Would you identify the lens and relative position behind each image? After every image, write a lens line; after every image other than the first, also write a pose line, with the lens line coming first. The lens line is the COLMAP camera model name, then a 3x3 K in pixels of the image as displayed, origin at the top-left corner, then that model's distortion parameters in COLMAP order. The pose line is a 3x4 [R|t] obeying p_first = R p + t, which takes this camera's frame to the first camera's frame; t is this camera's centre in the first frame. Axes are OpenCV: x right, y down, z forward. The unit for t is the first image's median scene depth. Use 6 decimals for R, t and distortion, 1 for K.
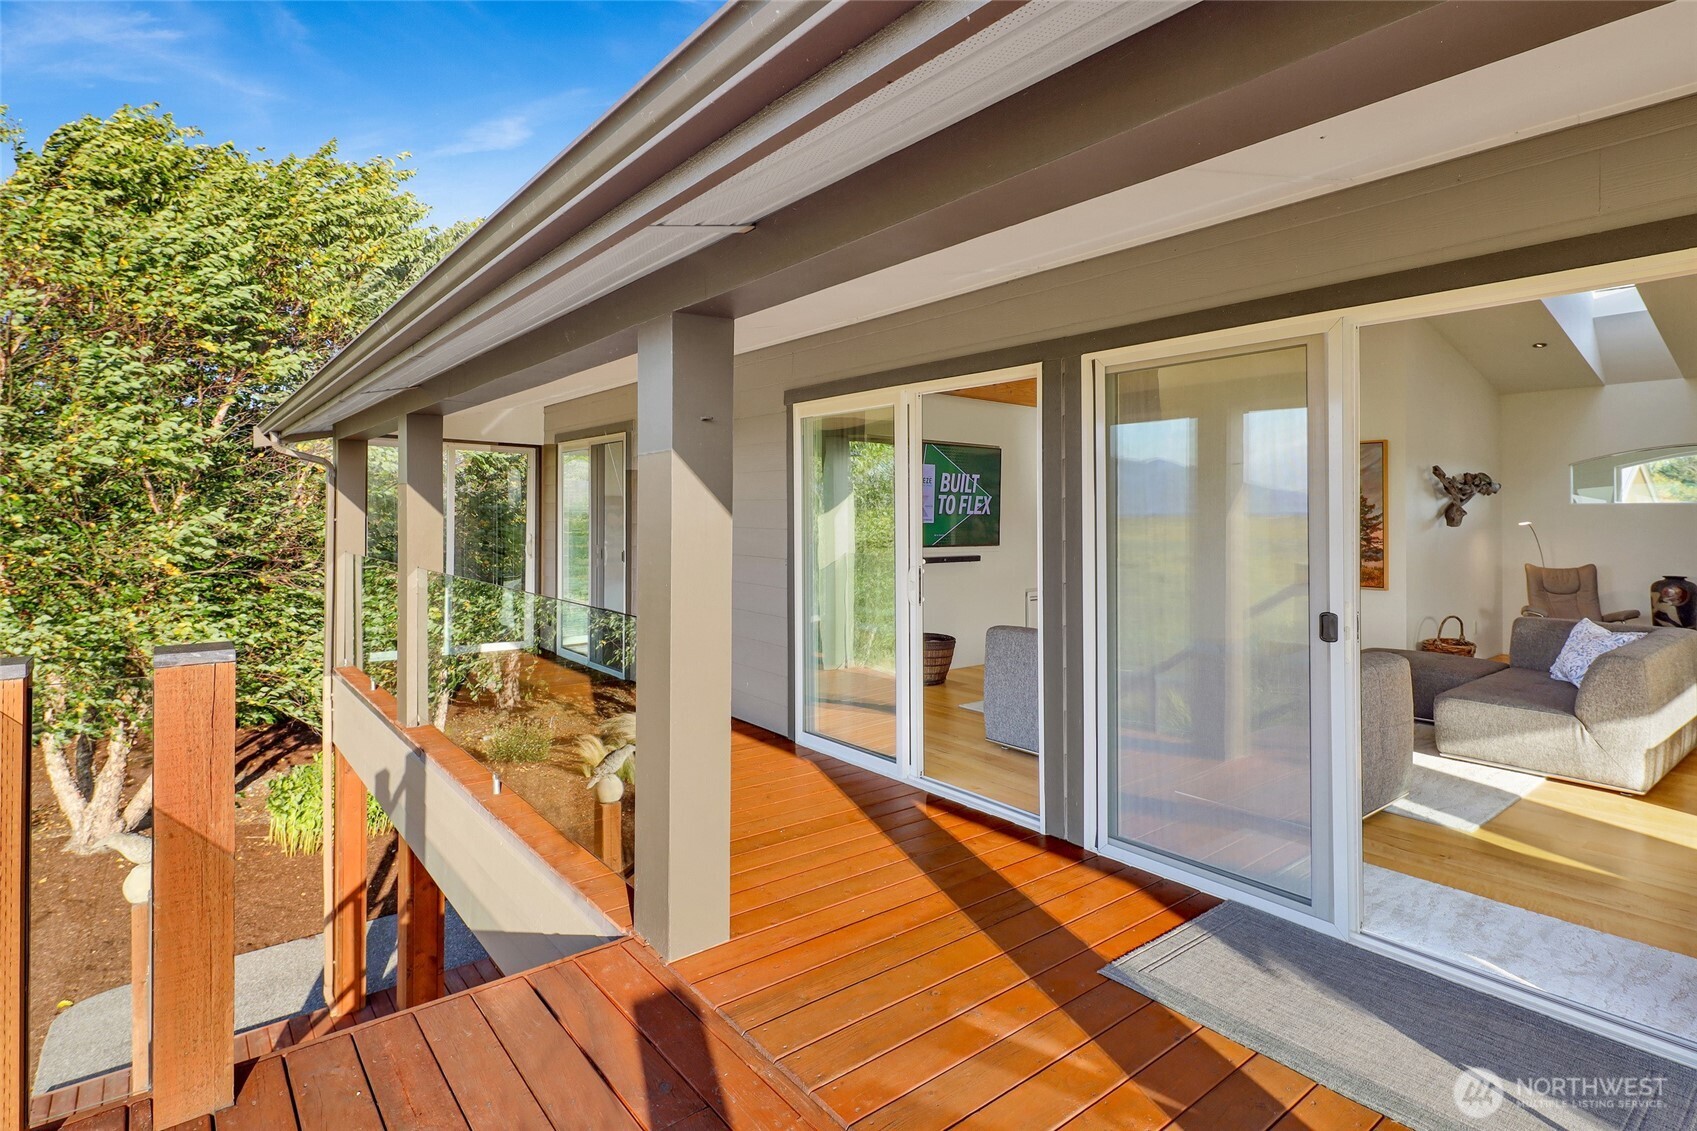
lens RADIAL K [[855.9, 0, 857.7], [0, 855.9, 533.0], [0, 0, 1]] dist [-0.000586, 0.000769]
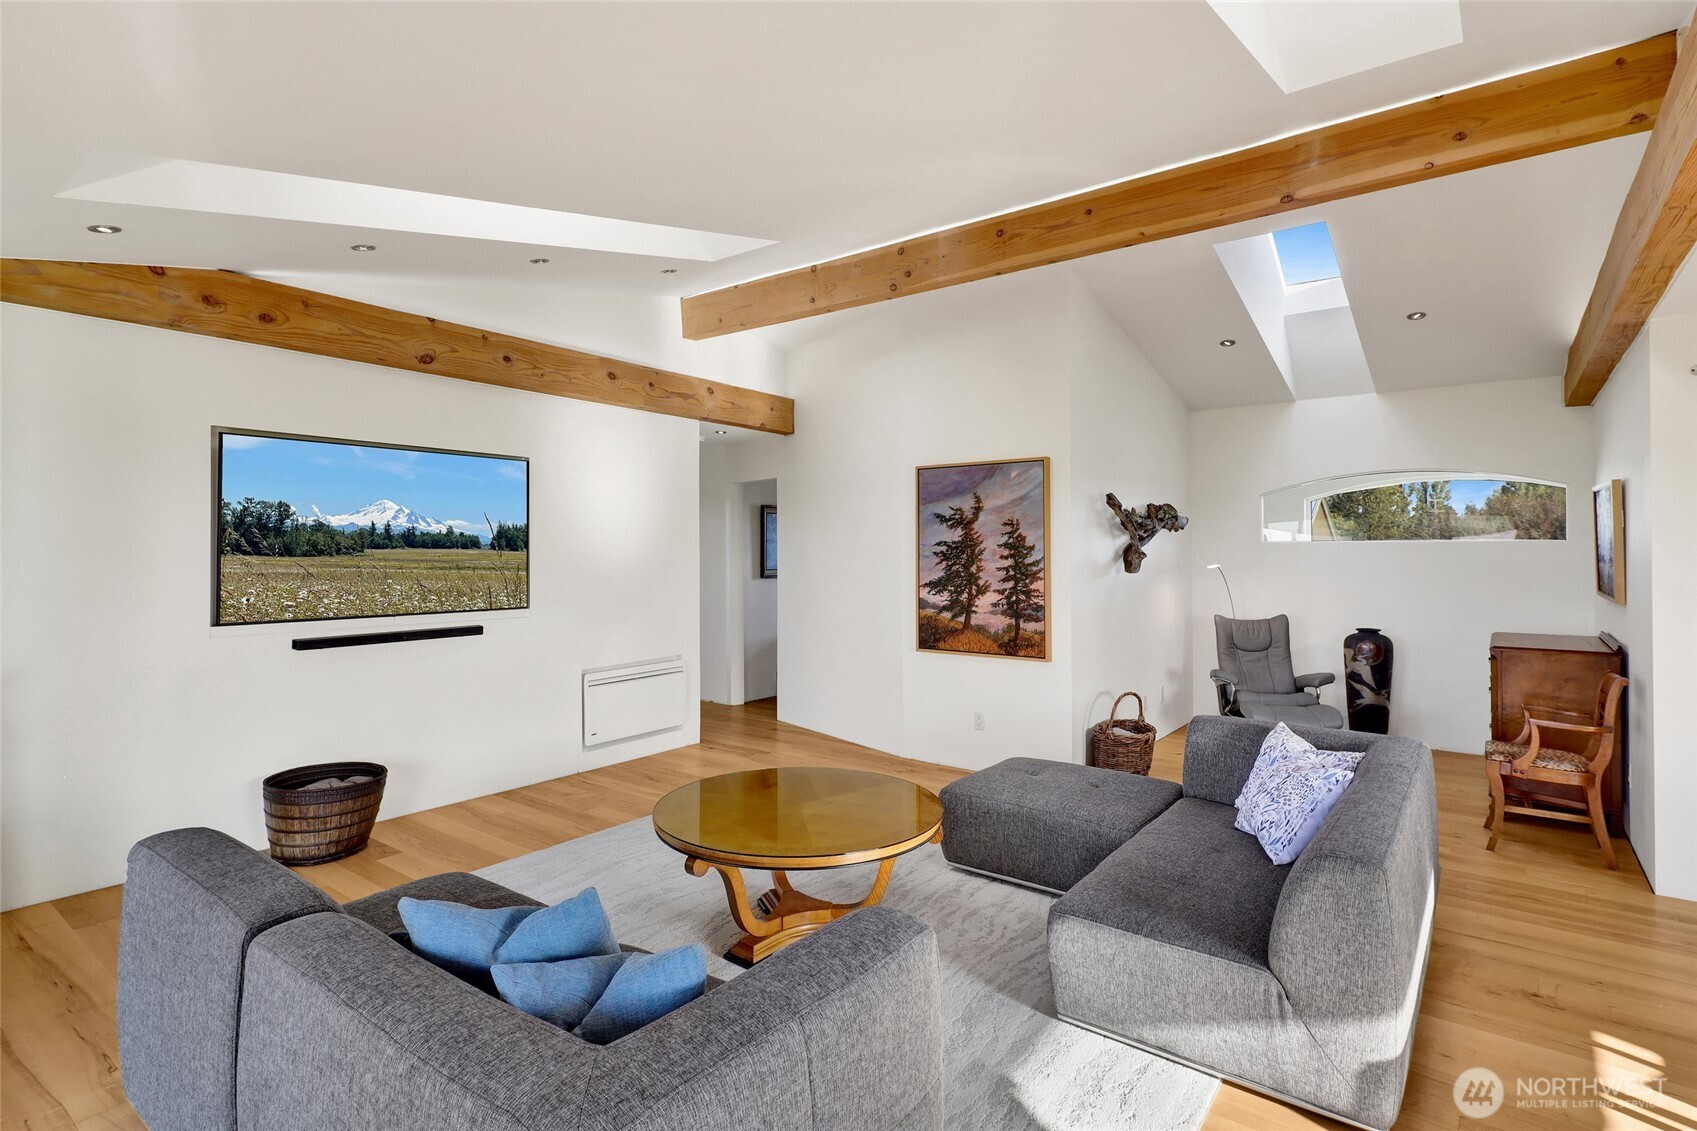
lens RADIAL K [[855.9, 0, 843.2], [0, 855.9, 574.0], [0, 0, 1]] dist [-0.000586, 0.000769]
pose [[0.971582, -0.010977, 0.236449, 0.258483], [0.008792, 0.999908, 0.010291, -0.016742], [-0.236540, -0.007920, 0.971589, 0.309023]]
